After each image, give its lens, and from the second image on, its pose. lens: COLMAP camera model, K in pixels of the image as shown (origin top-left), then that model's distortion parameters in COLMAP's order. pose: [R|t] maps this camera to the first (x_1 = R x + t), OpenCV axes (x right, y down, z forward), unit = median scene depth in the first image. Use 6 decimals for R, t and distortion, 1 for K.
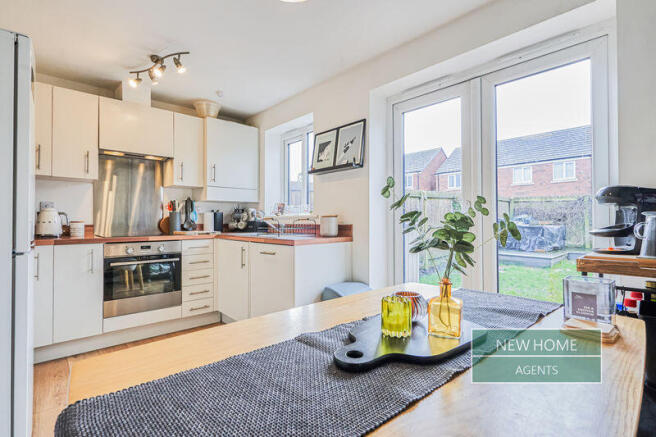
lens RADIAL K [[312.8, 0, 334.2], [0, 312.8, 219.0], [0, 0, 1]] dist [-0.004978, -0.000052]
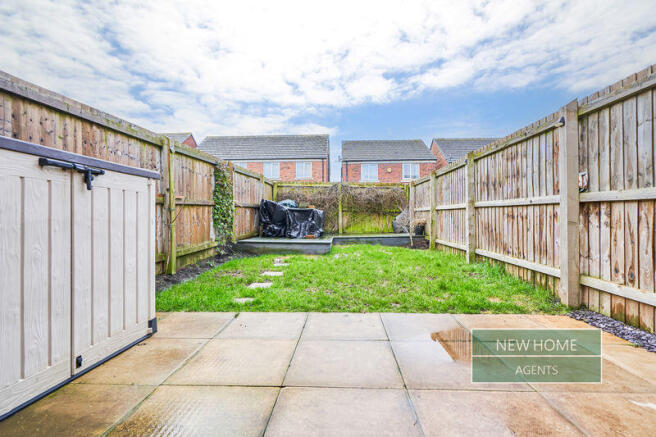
lens RADIAL K [[312.8, 0, 330.8], [0, 312.8, 218.3], [0, 0, 1]] dist [-0.004978, -0.000052]
pose [[0.727235, -0.003196, 0.686381, 0.089255], [0.002095, 0.999995, 0.002437, 0.046837], [-0.686385, -0.000334, 0.727238, 0.307871]]
